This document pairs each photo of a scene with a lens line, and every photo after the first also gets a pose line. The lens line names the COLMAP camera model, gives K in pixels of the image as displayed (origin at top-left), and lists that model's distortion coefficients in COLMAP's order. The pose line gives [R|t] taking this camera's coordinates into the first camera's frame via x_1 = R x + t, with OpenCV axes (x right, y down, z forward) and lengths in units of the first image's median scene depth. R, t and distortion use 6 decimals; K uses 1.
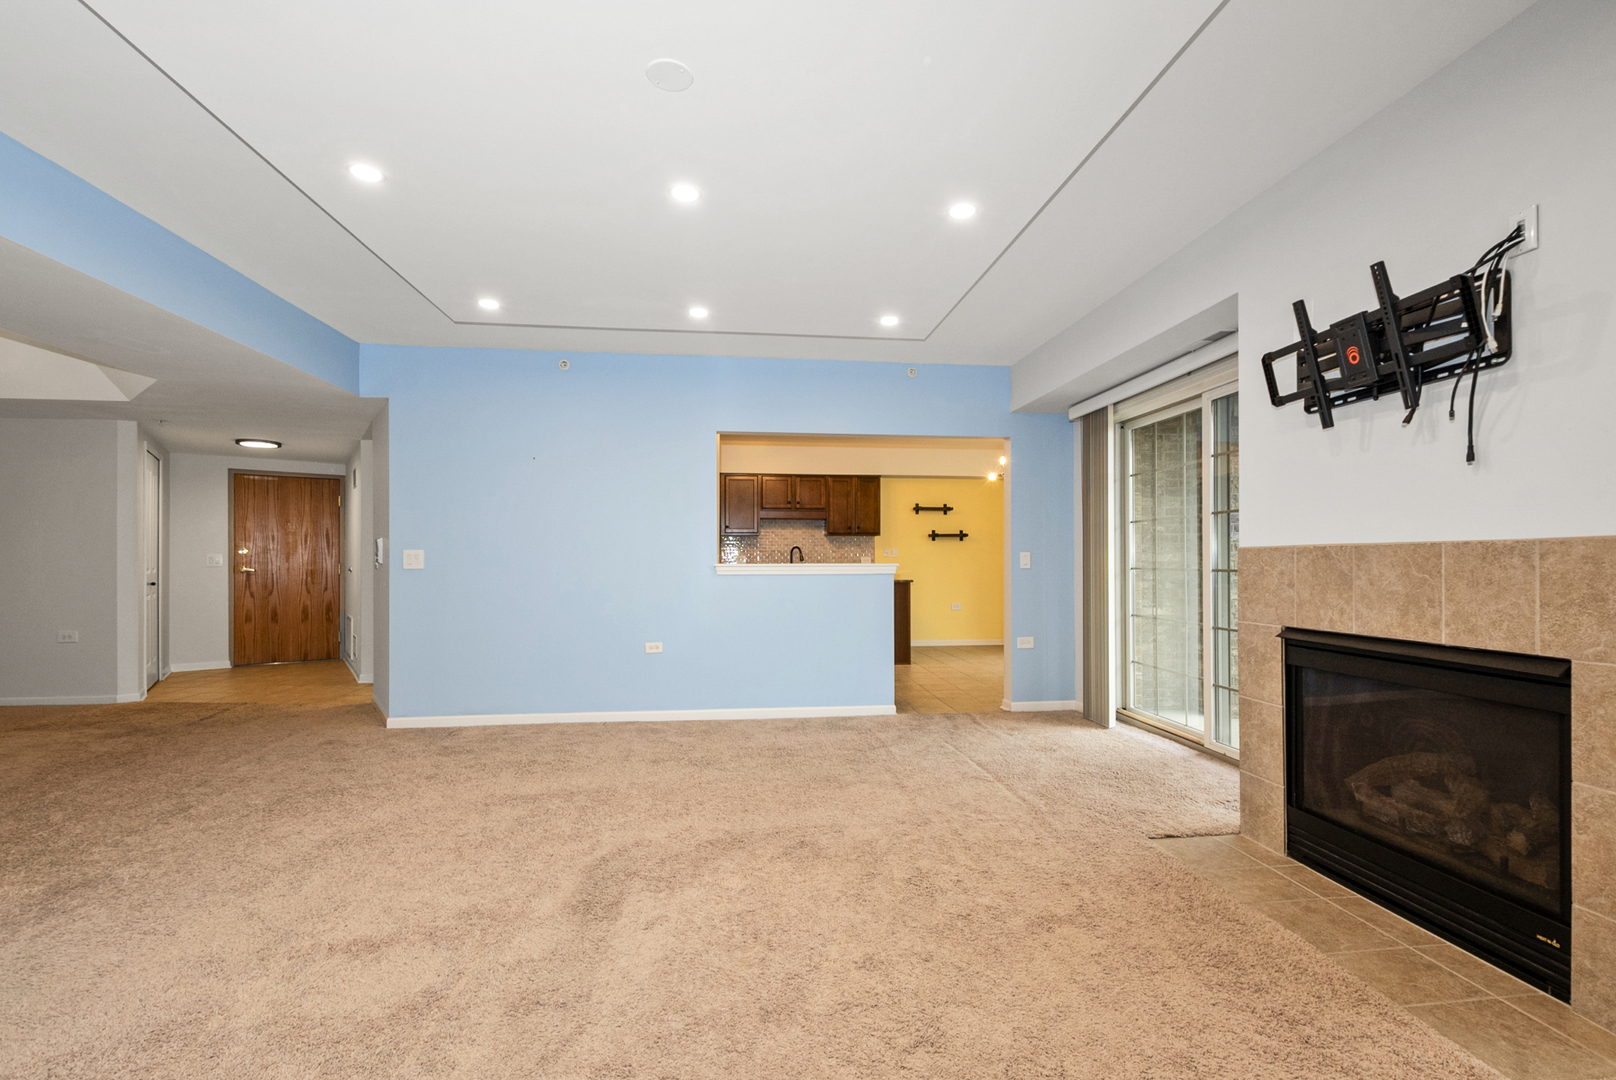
lens RADIAL K [[711.0, 0, 824.3], [0, 711.0, 562.6], [0, 0, 1]] dist [0.005216, -0.002421]
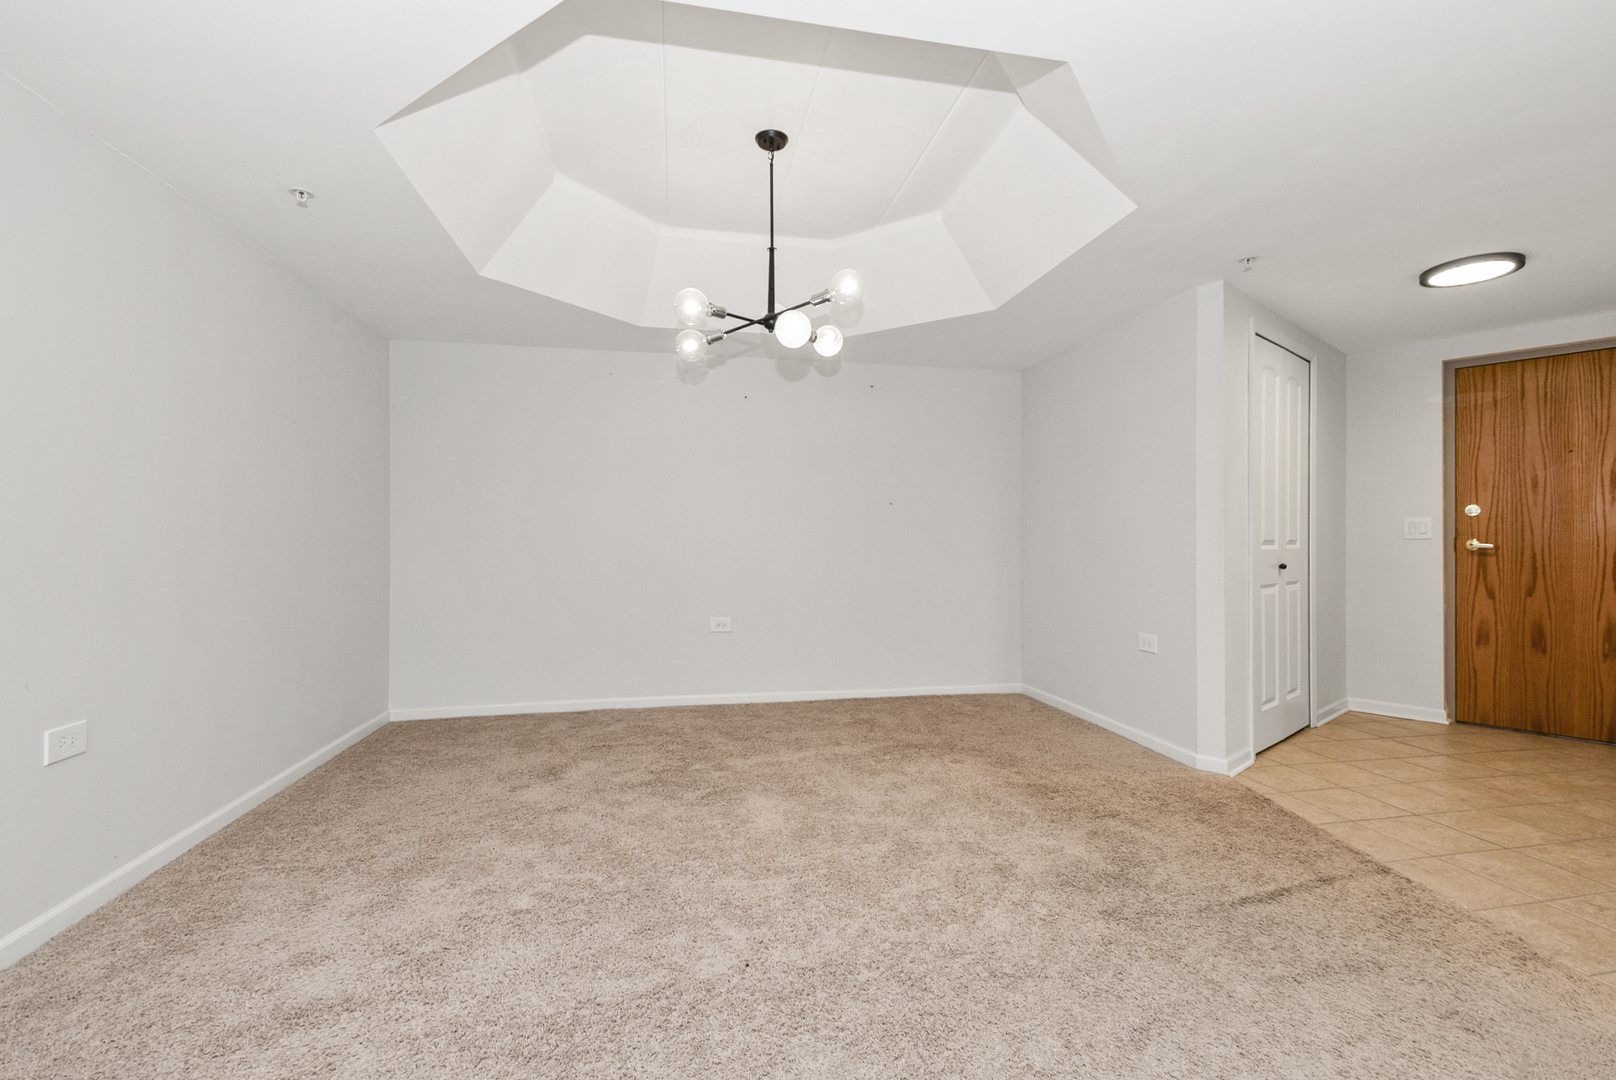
lens RADIAL K [[711.0, 0, 812.6], [0, 711.0, 538.6], [0, 0, 1]] dist [0.005216, -0.002421]
pose [[0.059562, 0.001713, -0.998223, -0.309972], [-0.001489, 0.999998, 0.001627, 0.004753], [0.998223, 0.001389, 0.059565, 0.473401]]
